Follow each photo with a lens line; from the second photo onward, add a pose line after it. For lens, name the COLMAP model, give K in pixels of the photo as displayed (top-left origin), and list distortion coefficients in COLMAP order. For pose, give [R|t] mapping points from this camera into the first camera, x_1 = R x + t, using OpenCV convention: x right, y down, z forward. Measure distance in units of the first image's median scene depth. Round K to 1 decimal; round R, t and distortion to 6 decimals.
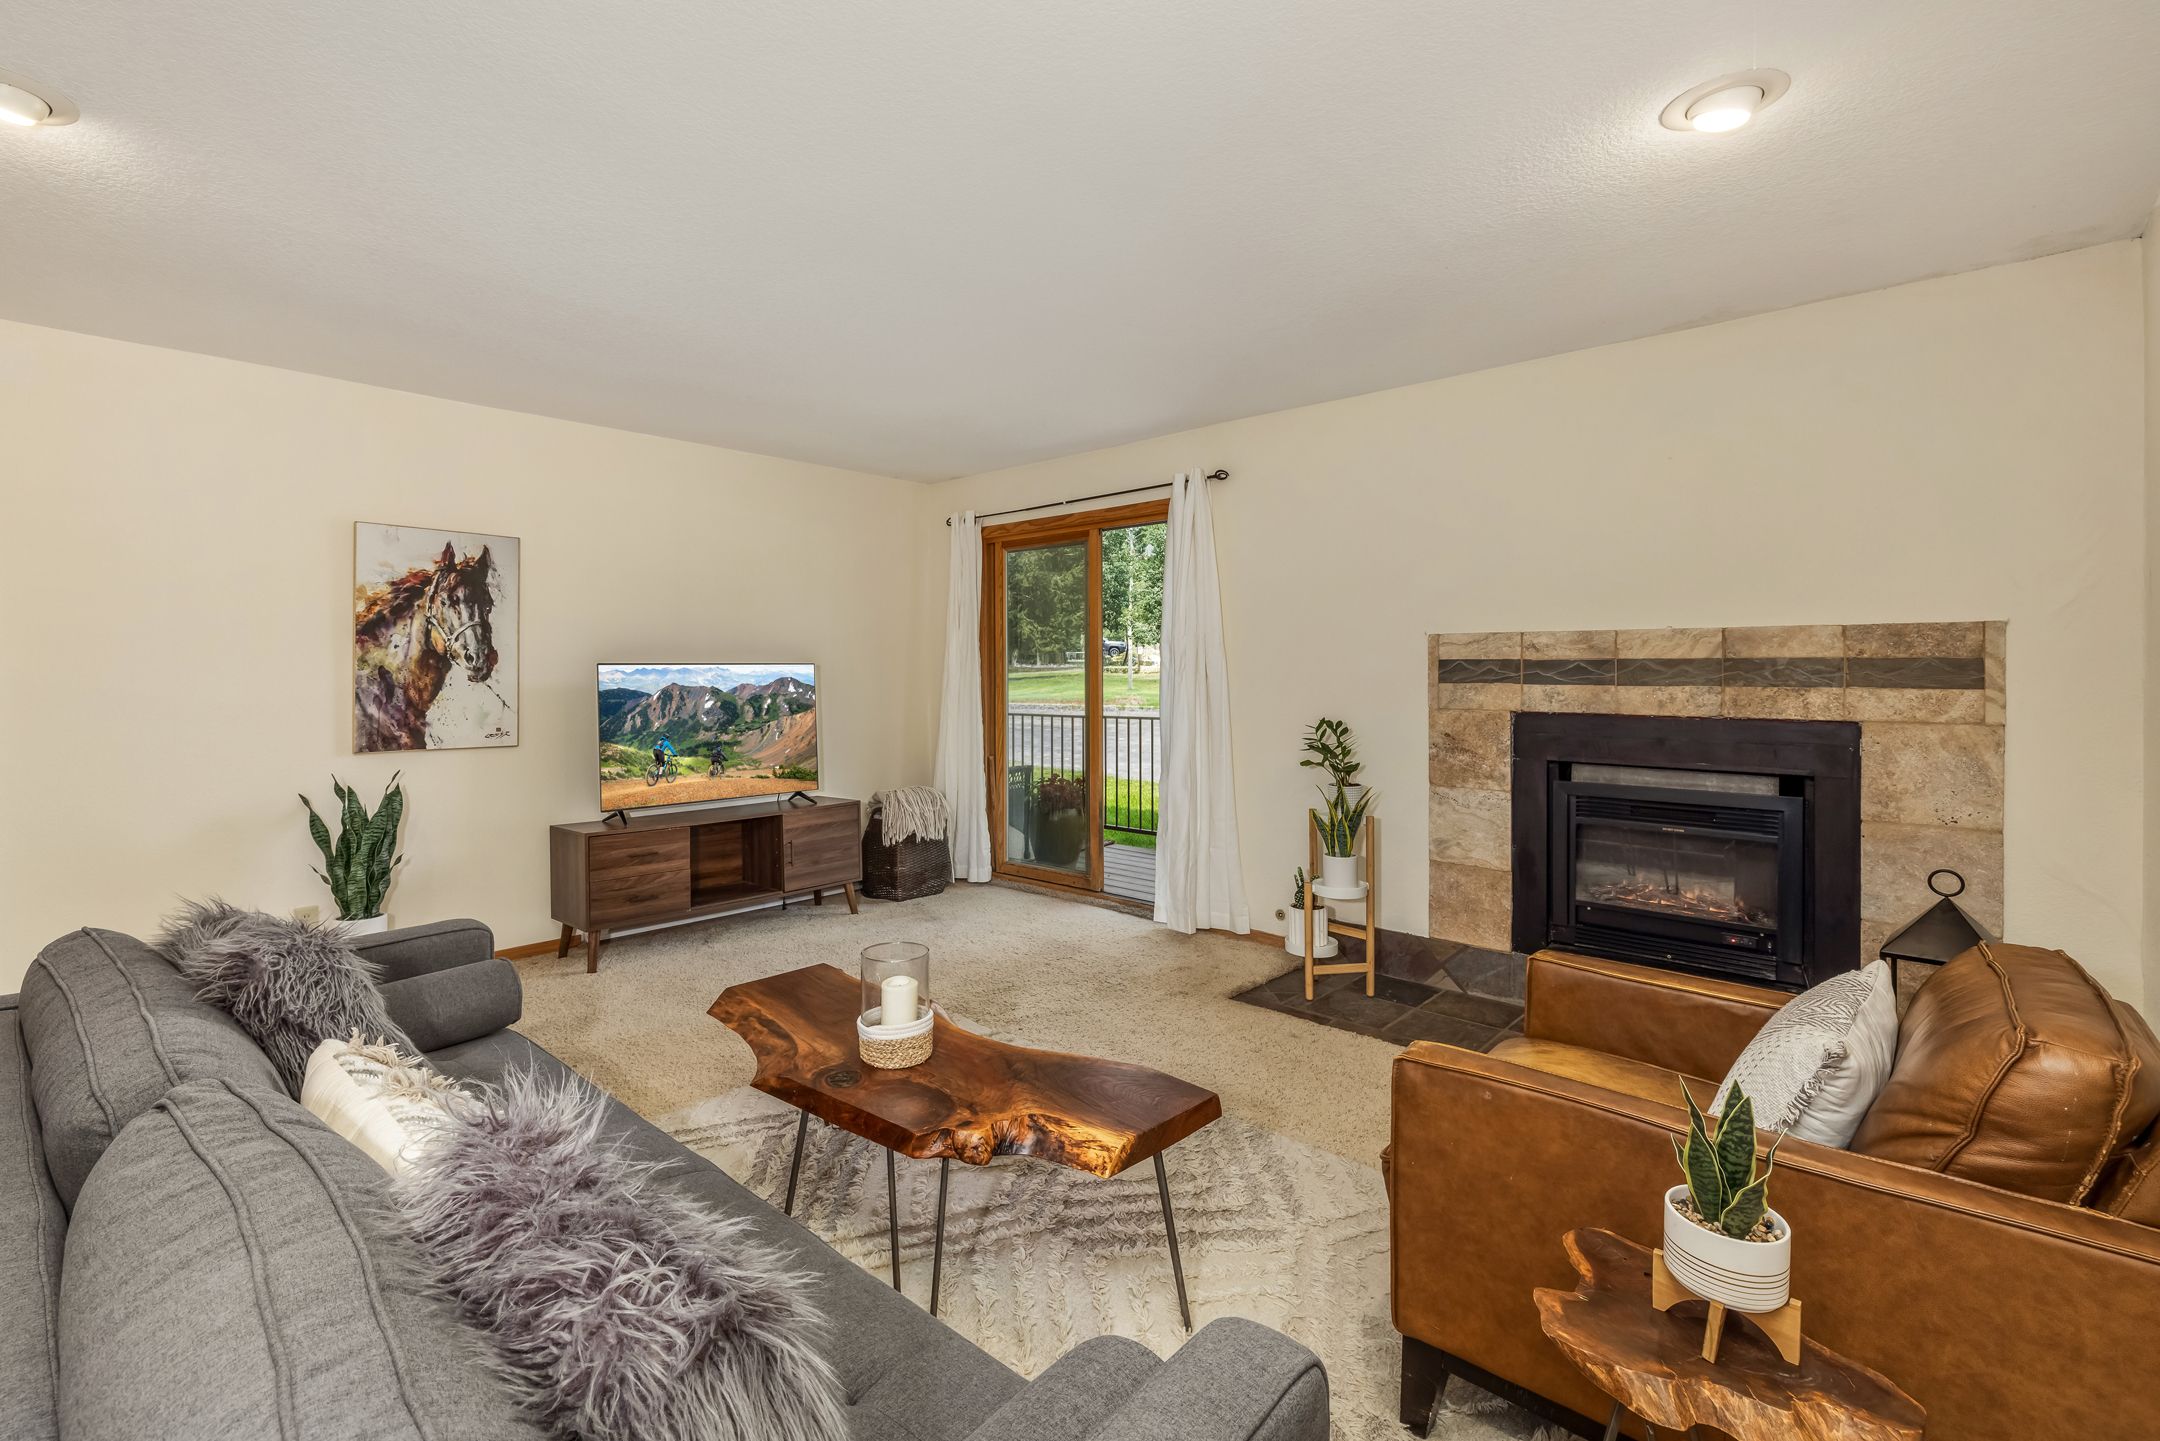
lens RADIAL K [[964.8, 0, 988.9], [0, 964.8, 670.6], [0, 0, 1]] dist [-0.000010, -0.000299]
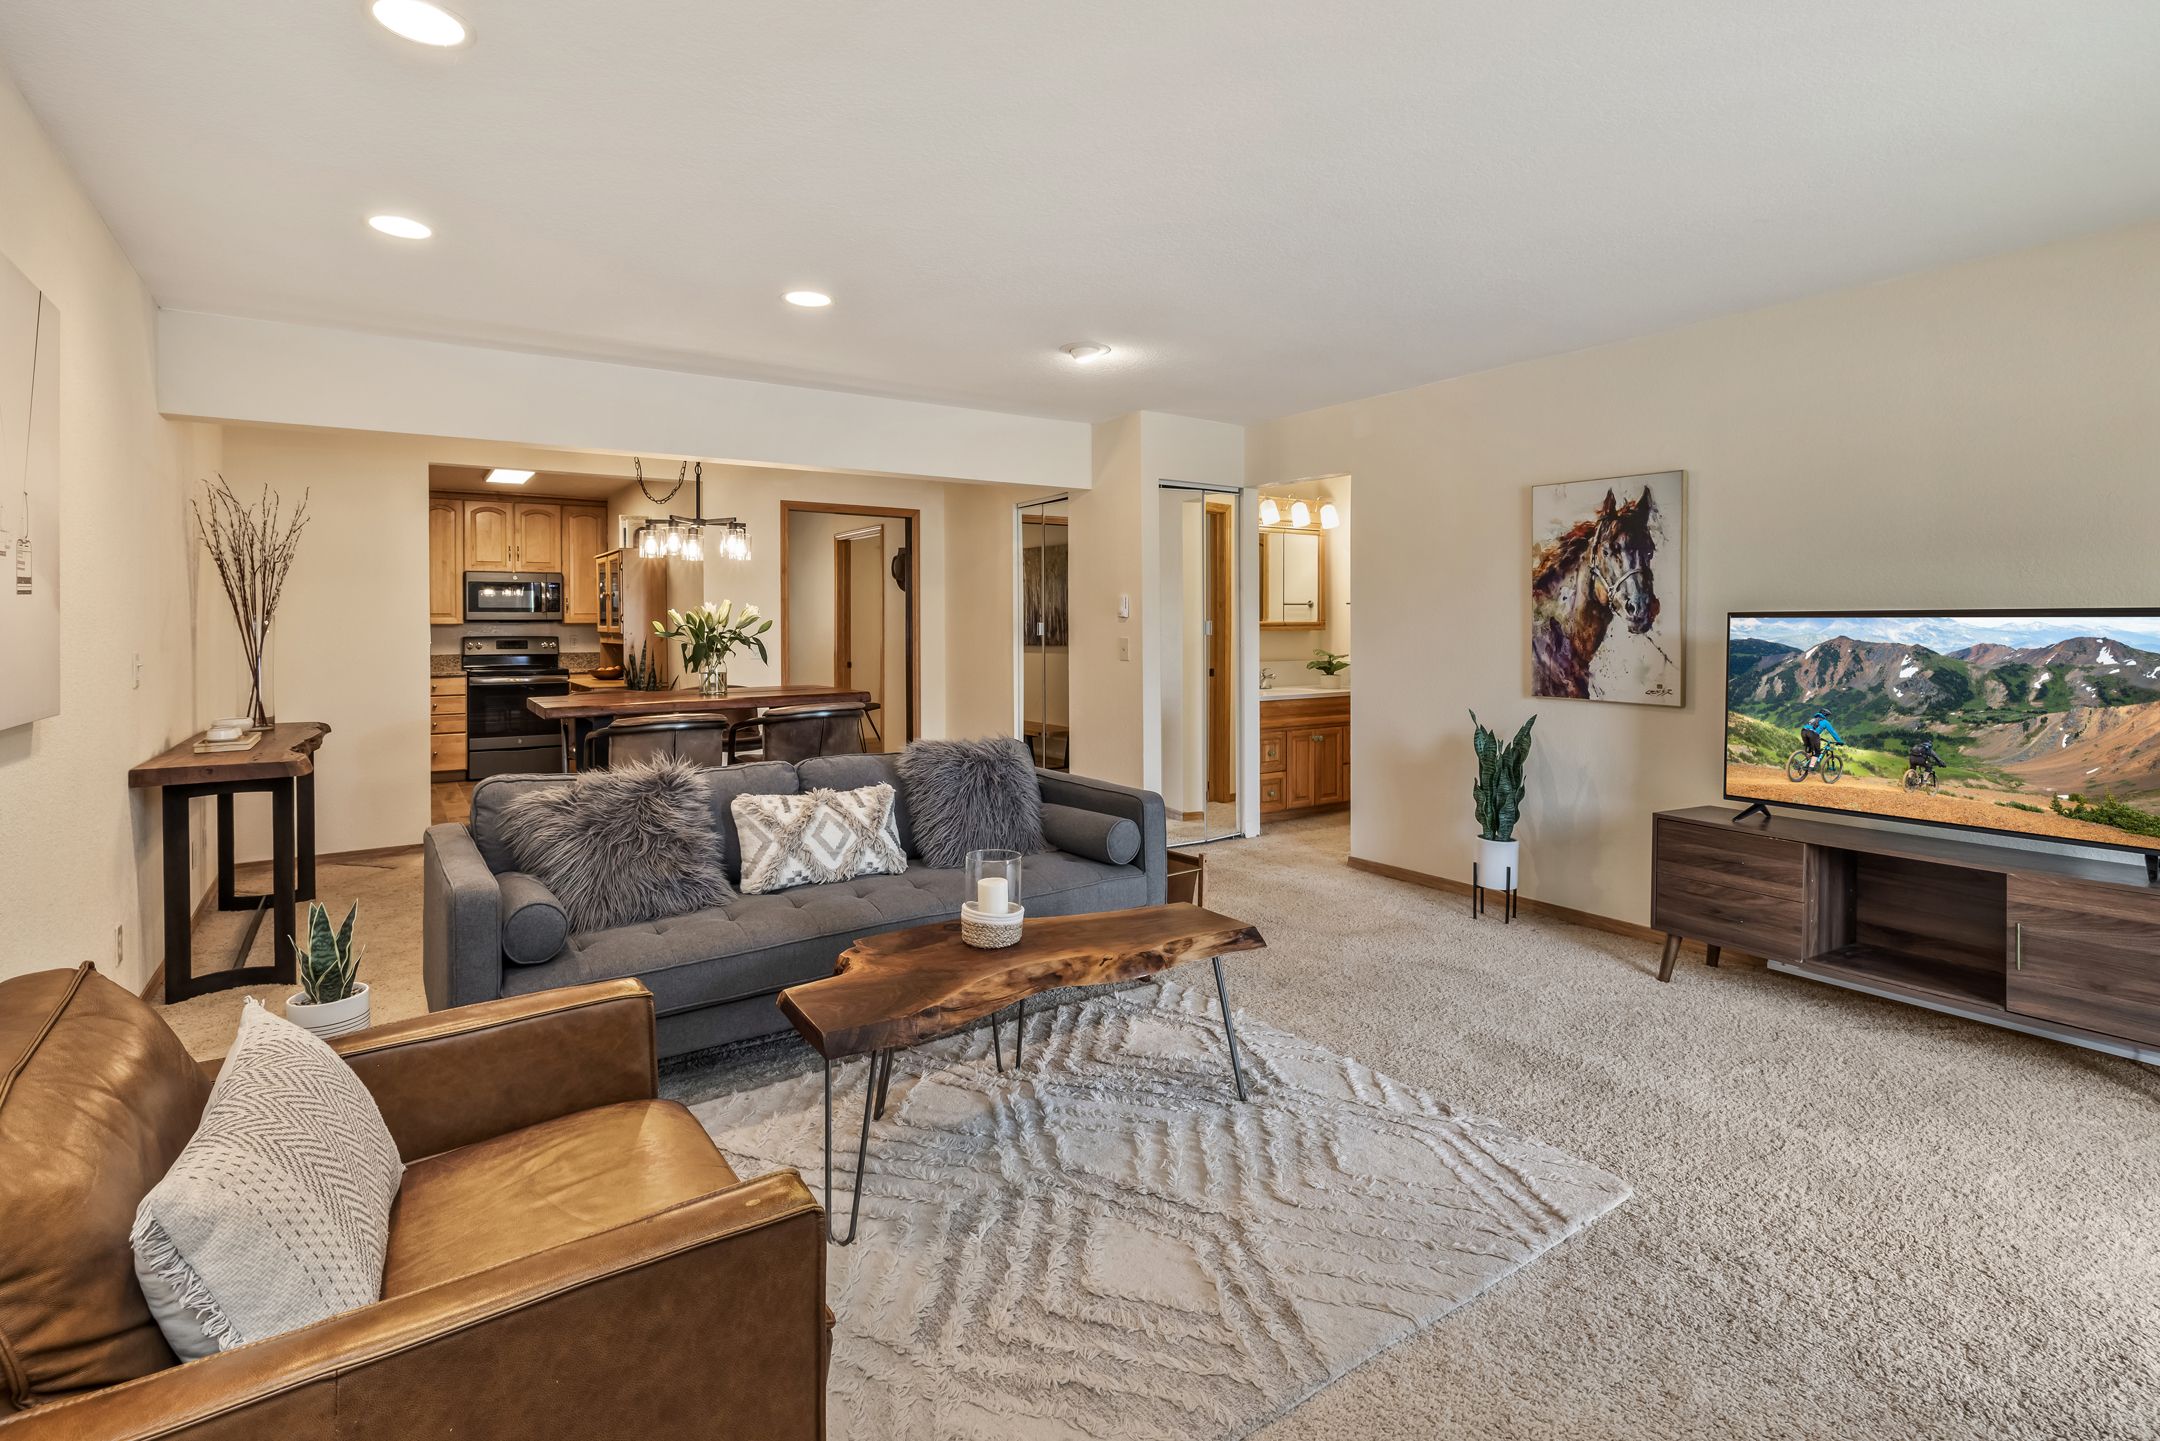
lens RADIAL K [[964.8, 0, 1016.5], [0, 964.8, 629.1], [0, 0, 1]] dist [-0.000010, -0.000299]
pose [[-0.183031, 0.007419, -0.983079, 0.503011], [-0.005434, 0.999949, 0.008558, 0.002586], [0.983092, 0.006908, -0.182981, 0.581478]]
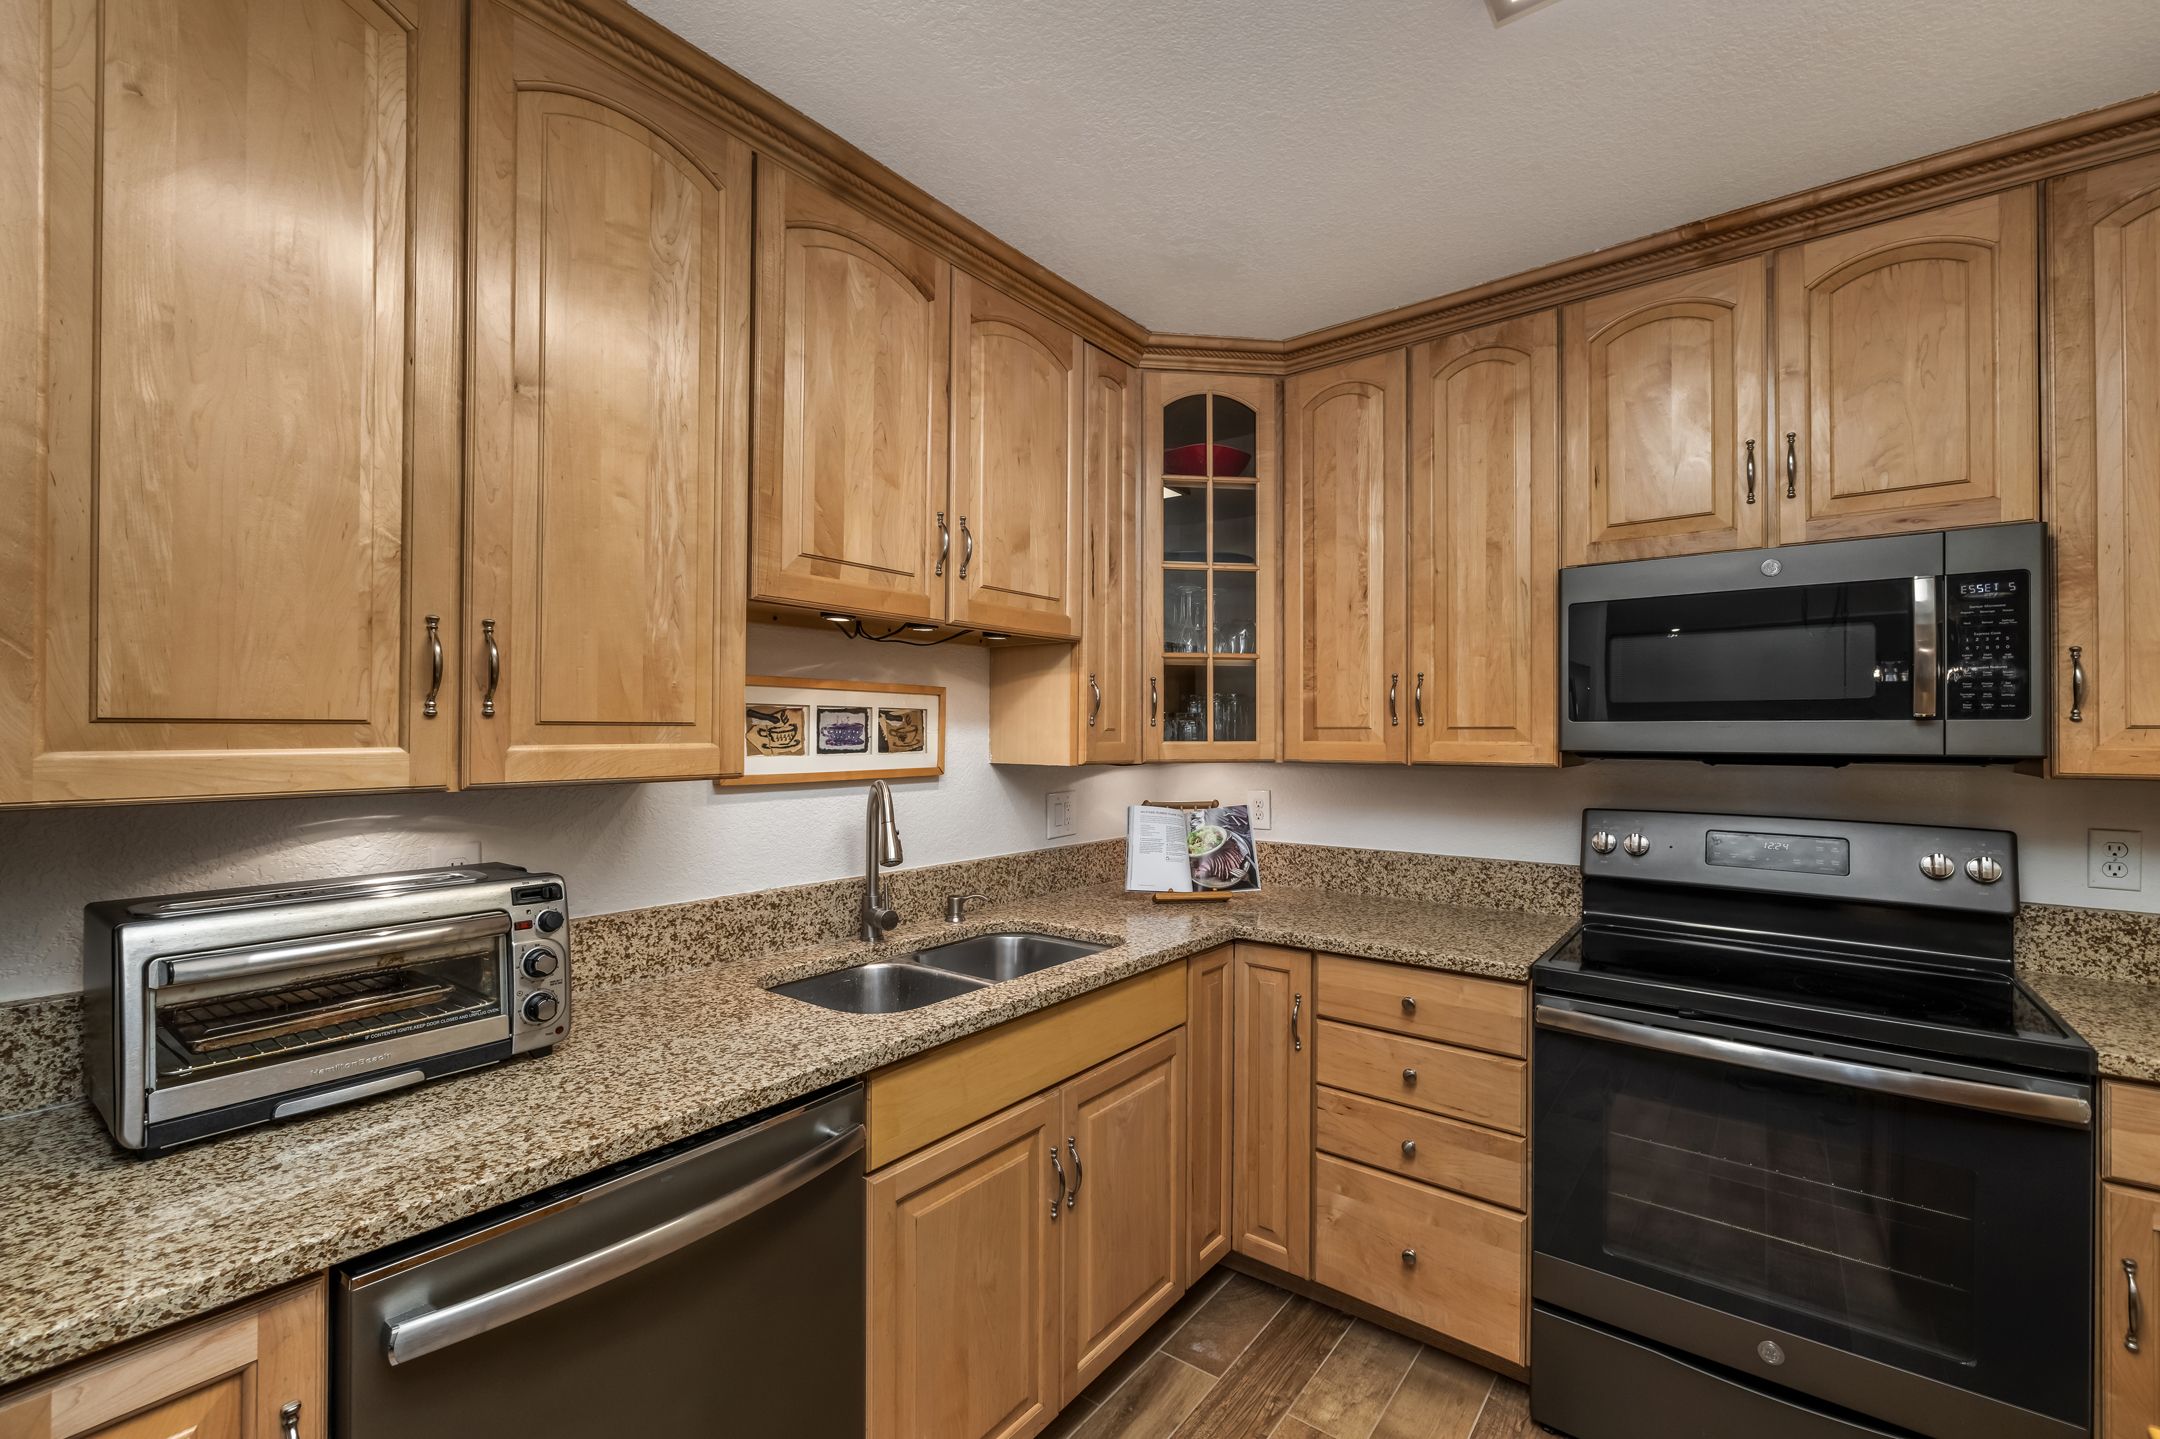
lens RADIAL K [[891.3, 0, 1091.1], [0, 891.3, 715.6], [0, 0, 1]] dist [-0.000803, 0.000063]
pose [[-0.992113, -0.005360, -0.125230, -1.155428], [-0.004206, 0.999946, -0.009478, -0.008906], [0.125274, -0.008877, -0.992082, -0.608800]]
